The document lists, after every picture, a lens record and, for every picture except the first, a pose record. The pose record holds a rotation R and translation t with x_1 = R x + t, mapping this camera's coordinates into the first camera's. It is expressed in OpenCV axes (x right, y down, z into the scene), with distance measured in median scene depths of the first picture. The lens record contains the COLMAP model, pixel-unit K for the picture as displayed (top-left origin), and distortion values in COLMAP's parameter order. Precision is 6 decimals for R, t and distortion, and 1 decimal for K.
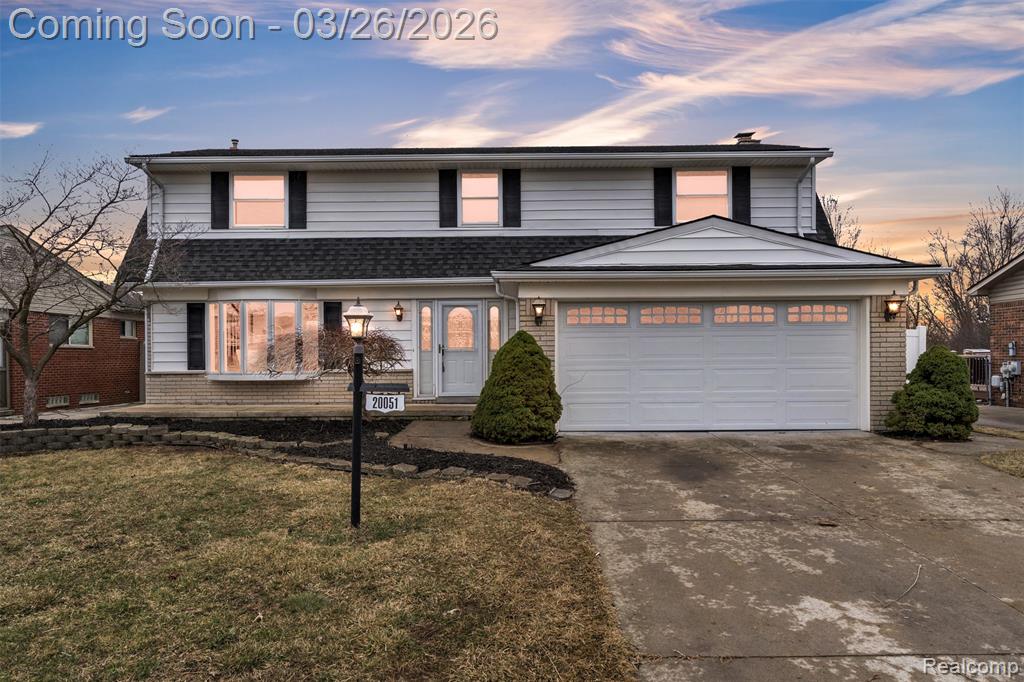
lens RADIAL K [[630.6, 0, 515.0], [0, 630.6, 353.7], [0, 0, 1]] dist [0.002931, -0.002853]
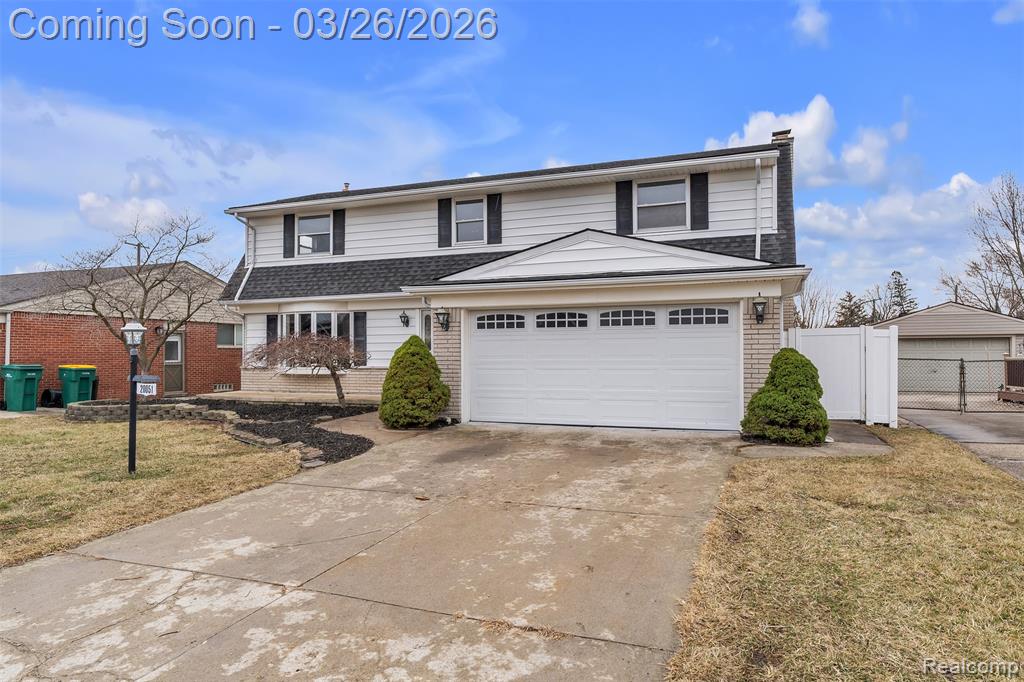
lens RADIAL K [[596.2, 0, 535.6], [0, 596.2, 347.2], [0, 0, 1]] dist [-0.003245, -0.001309]
pose [[0.947042, -0.000255, -0.321111, 0.424721], [-0.002647, 0.999960, -0.008600, -0.003419], [0.321100, 0.008995, 0.947003, -0.004066]]
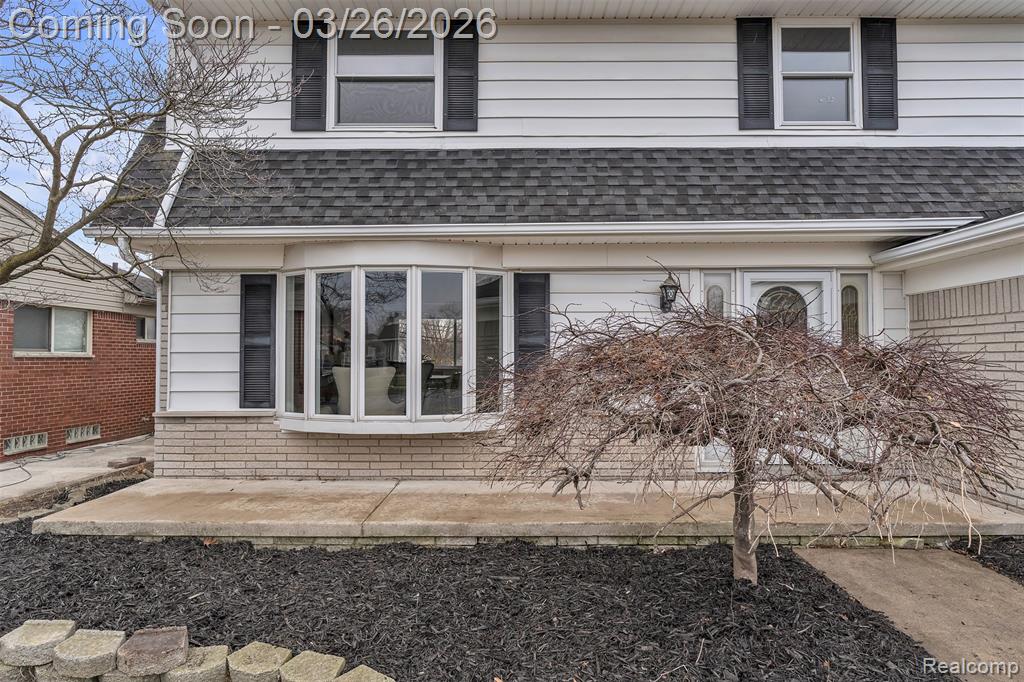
lens RADIAL K [[581.2, 0, 527.6], [0, 581.2, 340.1], [0, 0, 1]] dist [-0.005098, 0.000106]
pose [[0.999984, 0.005462, 0.001310, -0.297322], [-0.005420, 0.999537, -0.029940, -0.015765], [-0.001473, 0.029932, 0.999551, 0.549118]]
